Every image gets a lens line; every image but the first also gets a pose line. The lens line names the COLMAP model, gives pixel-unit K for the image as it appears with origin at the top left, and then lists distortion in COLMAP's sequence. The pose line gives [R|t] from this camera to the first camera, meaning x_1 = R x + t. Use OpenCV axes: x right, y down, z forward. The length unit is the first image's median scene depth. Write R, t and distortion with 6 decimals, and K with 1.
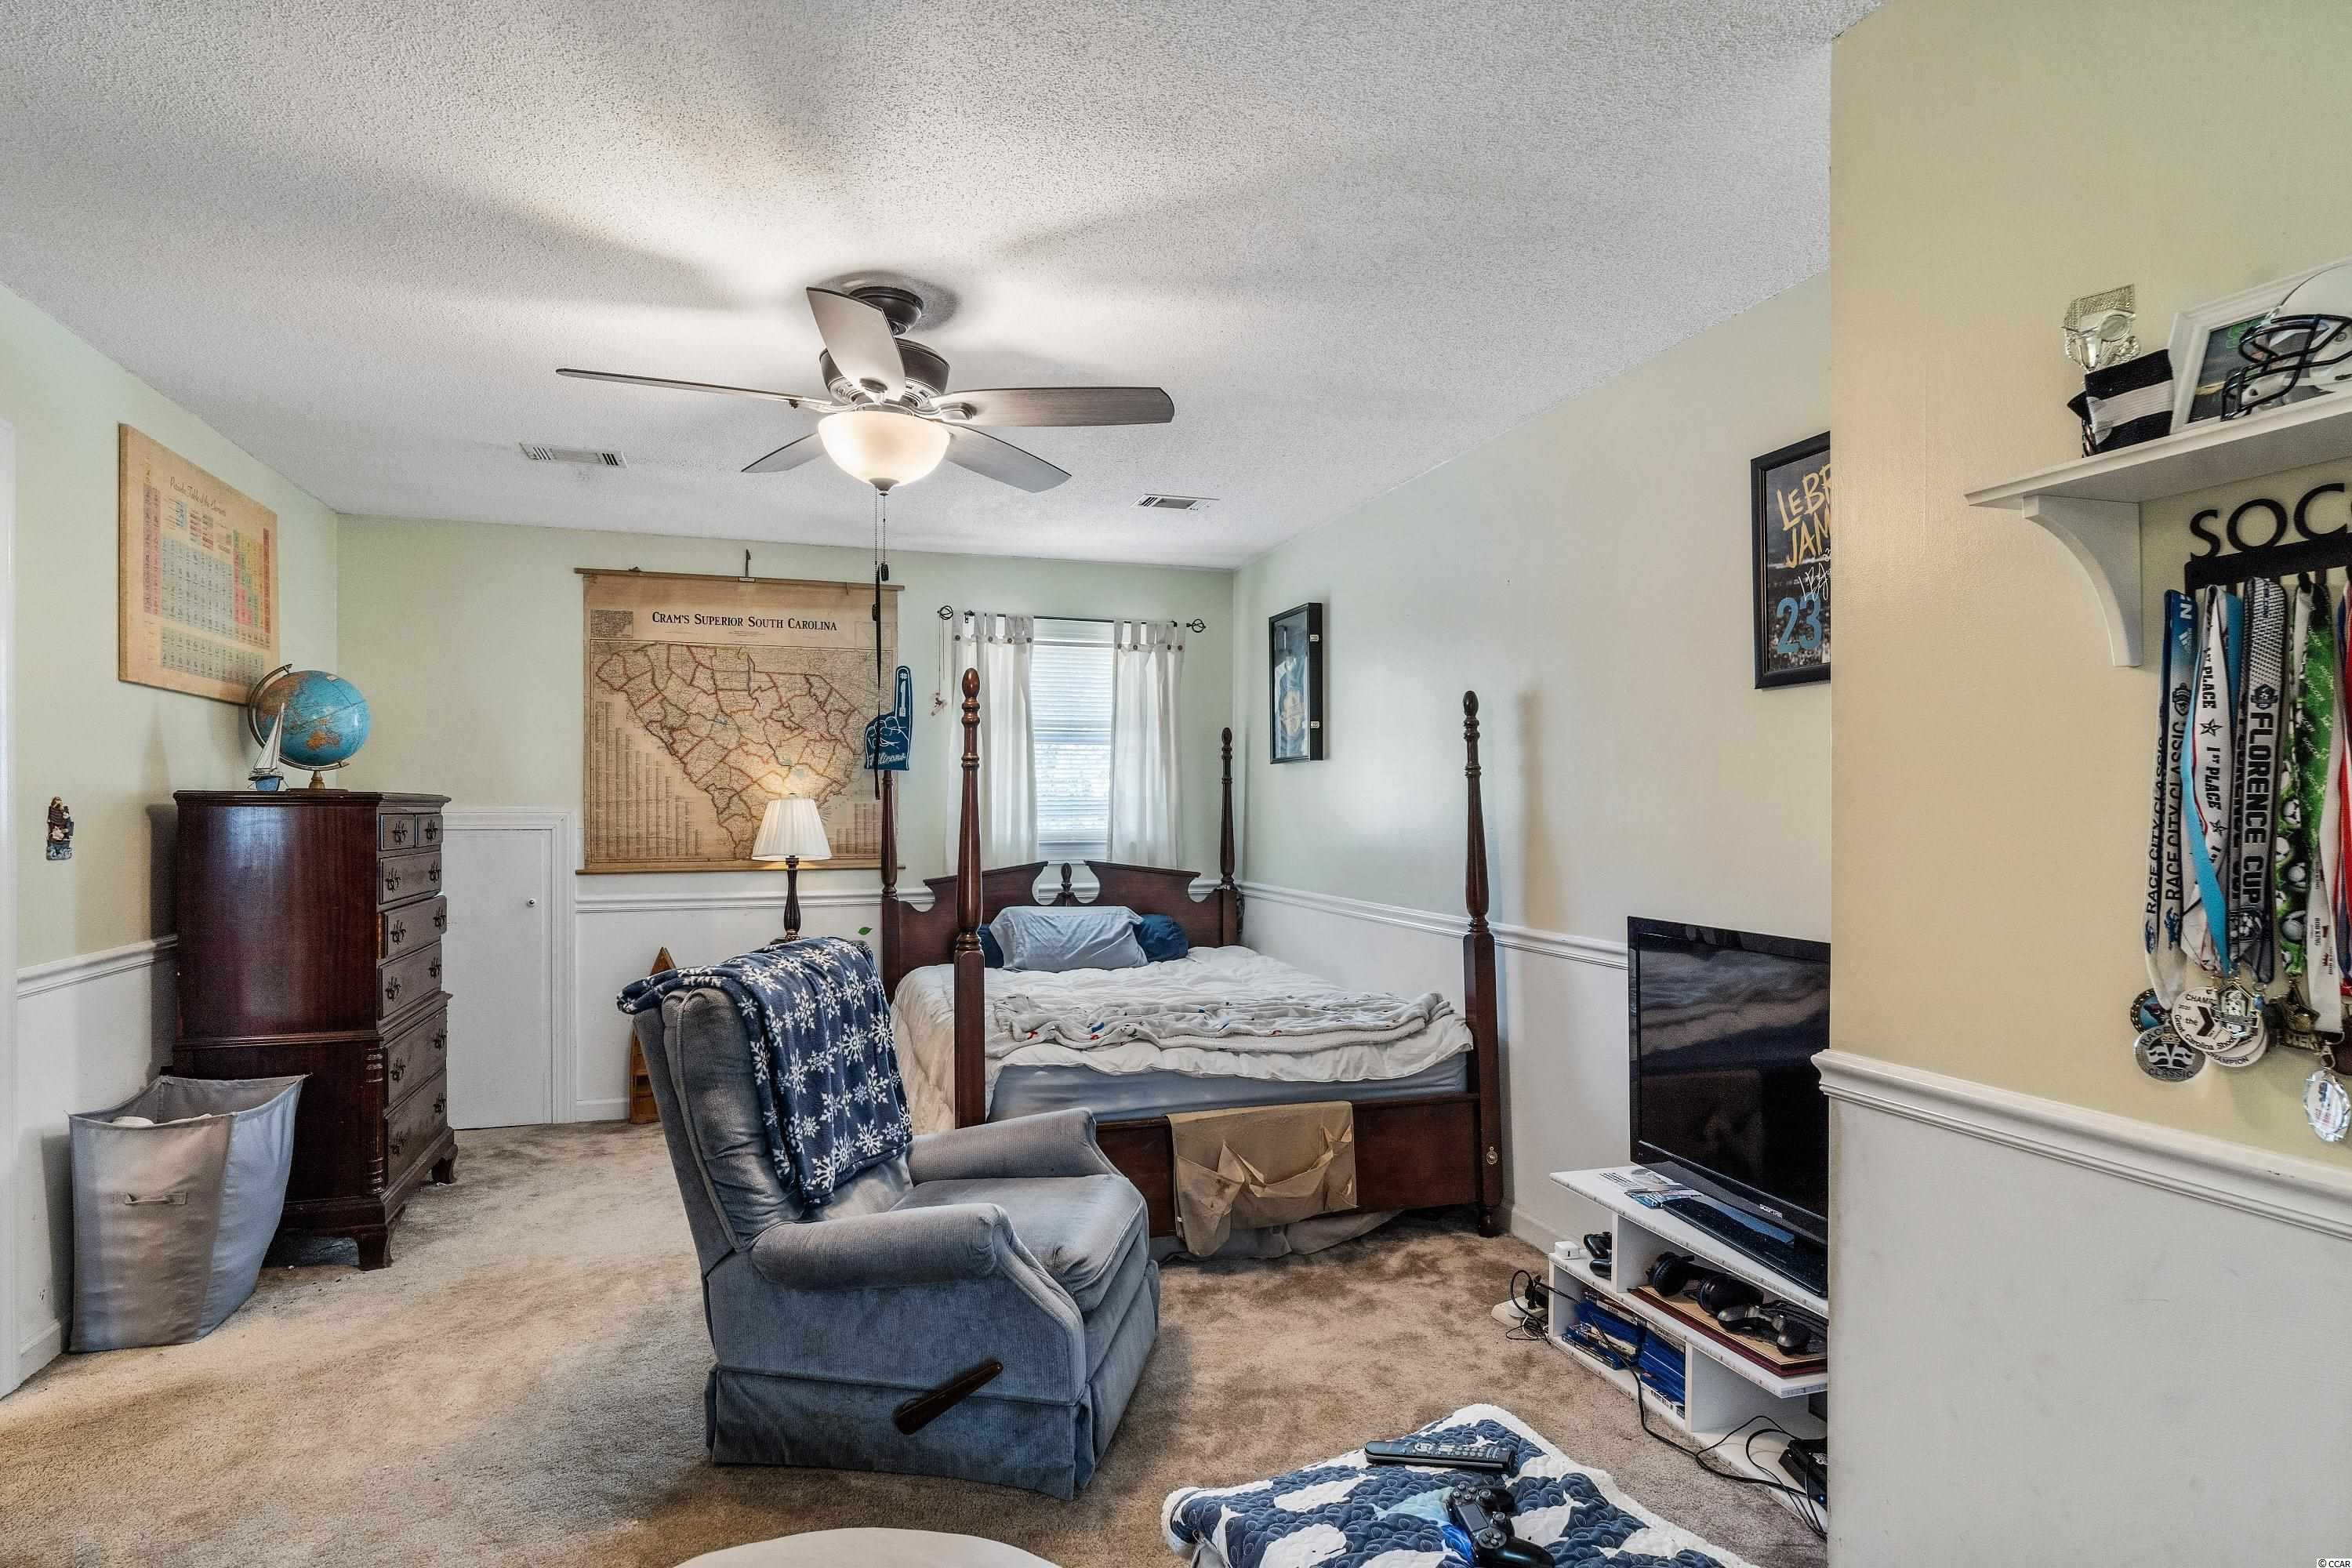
lens RADIAL K [[1226.1, 0, 1195.0], [0, 1226.1, 794.0], [0, 0, 1]] dist [-0.005883, 0.000865]
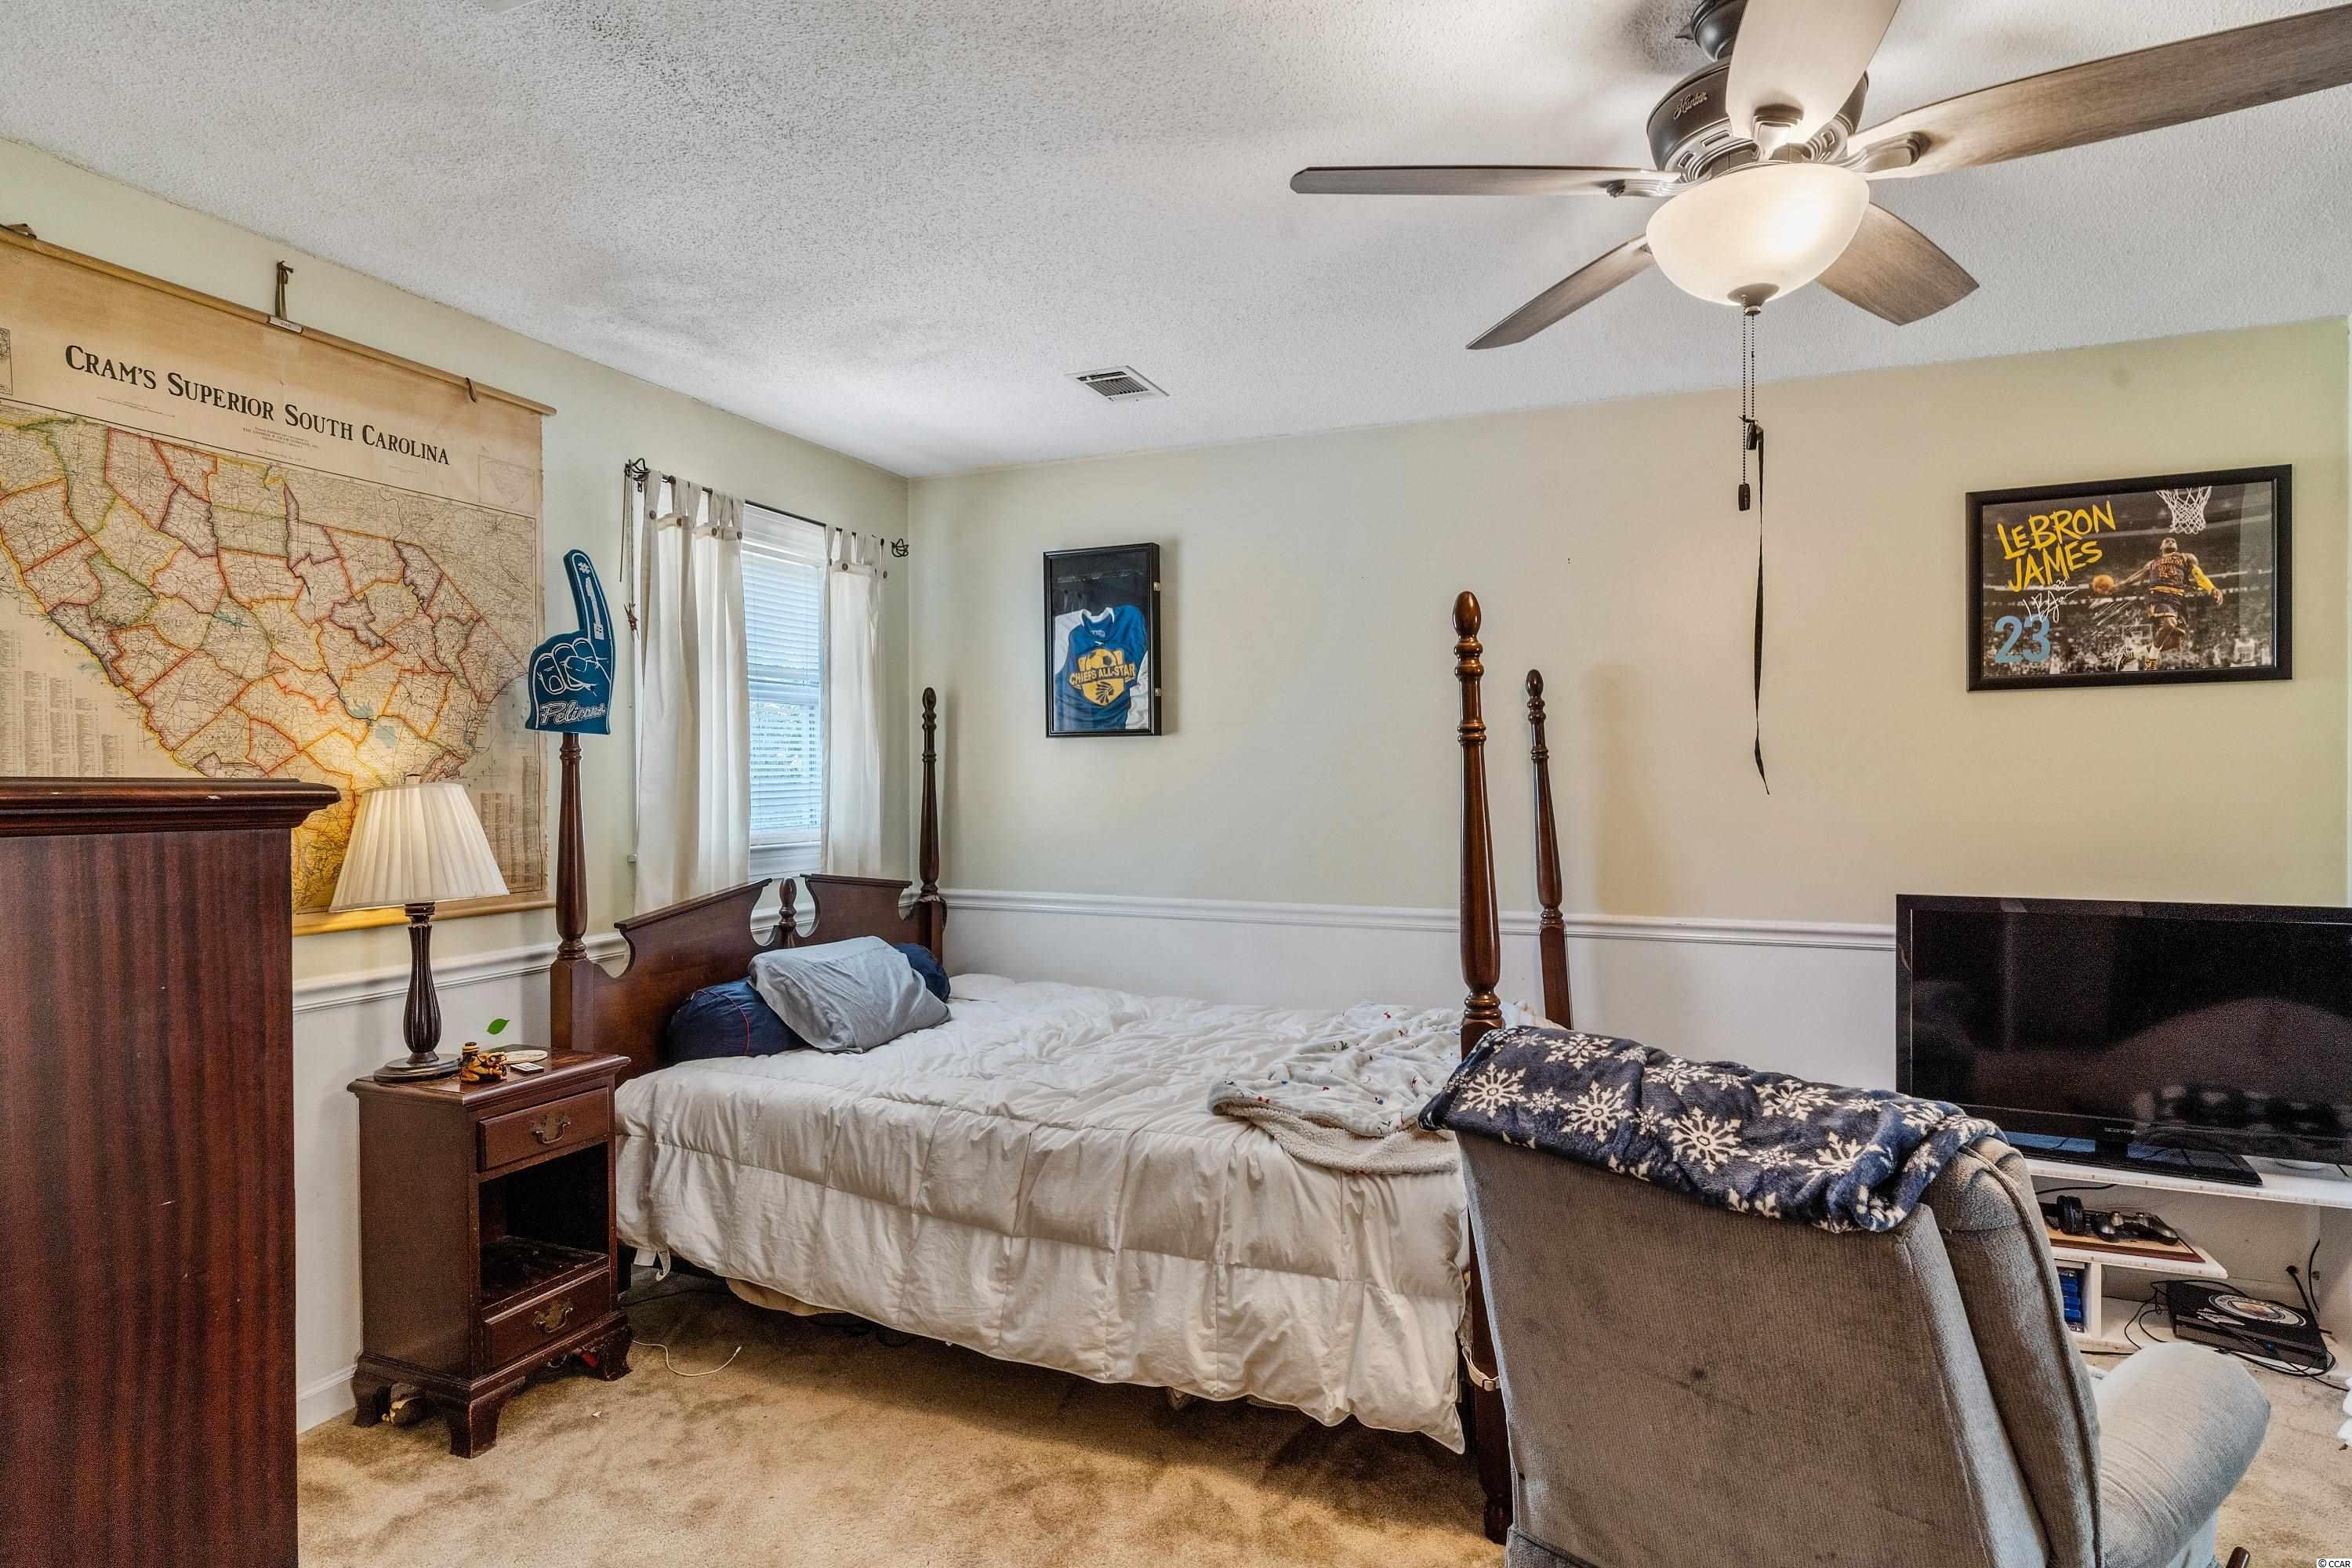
lens RADIAL K [[1226.1, 0, 1180.3], [0, 1226.1, 784.6], [0, 0, 1]] dist [-0.005883, 0.000865]
pose [[0.666387, -0.004328, 0.745594, -0.488038], [-0.004775, 0.999938, 0.010073, -0.002782], [-0.745591, -0.010273, 0.666325, 0.421799]]
